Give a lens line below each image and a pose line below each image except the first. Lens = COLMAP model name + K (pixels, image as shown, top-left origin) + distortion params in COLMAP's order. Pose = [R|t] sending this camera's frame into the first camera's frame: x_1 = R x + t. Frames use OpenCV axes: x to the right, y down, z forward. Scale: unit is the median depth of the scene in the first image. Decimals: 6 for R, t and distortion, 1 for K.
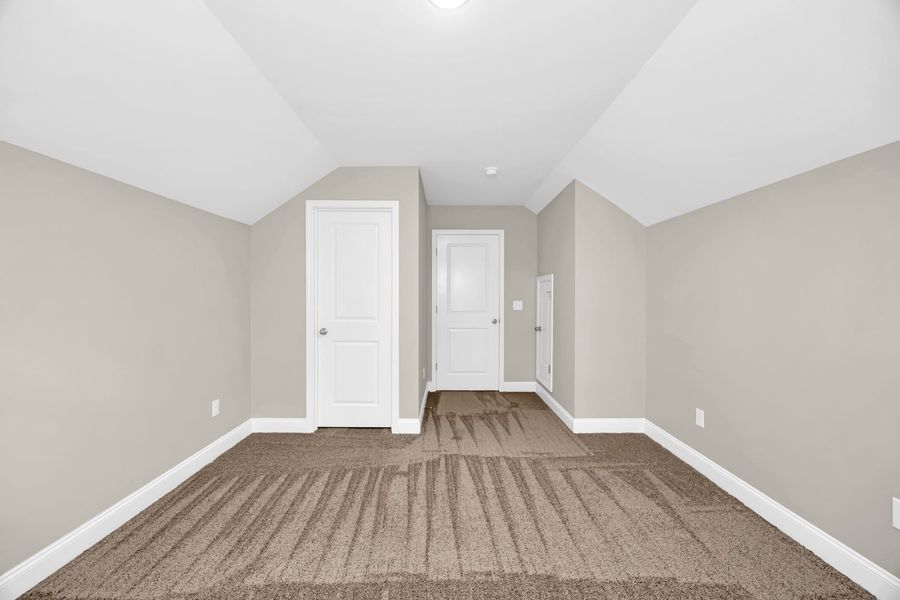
lens RADIAL K [[455.2, 0, 450.0], [0, 455.2, 300.0], [0, 0, 1]] dist [-0.000083, 0.000123]
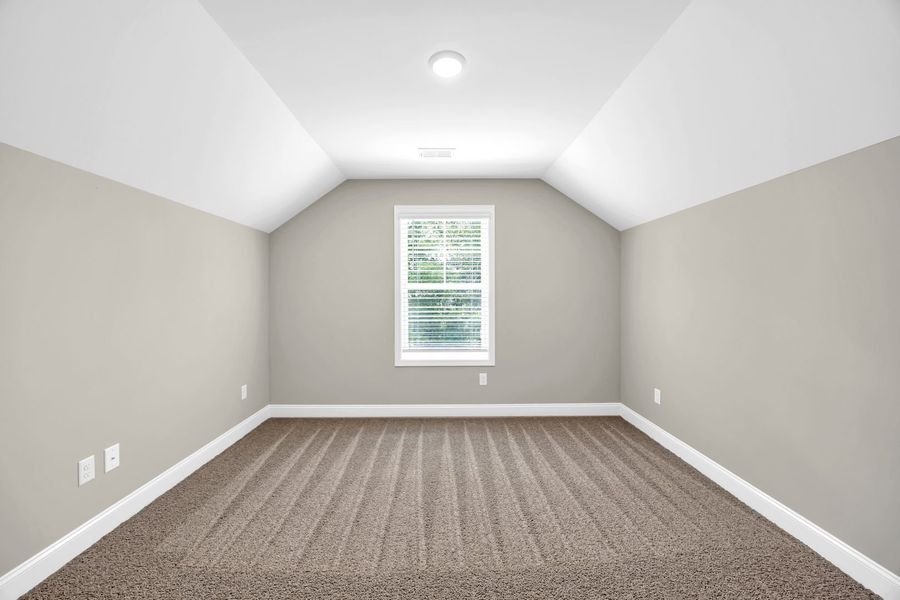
lens RADIAL K [[343.3, 0, 445.0], [0, 343.3, 299.3], [0, 0, 1]] dist [-0.001793, -0.000085]
pose [[0.999983, -0.004836, -0.003117, -0.001749], [0.004855, 0.999970, 0.005955, -0.002797], [0.003088, -0.005970, 0.999977, 0.235332]]
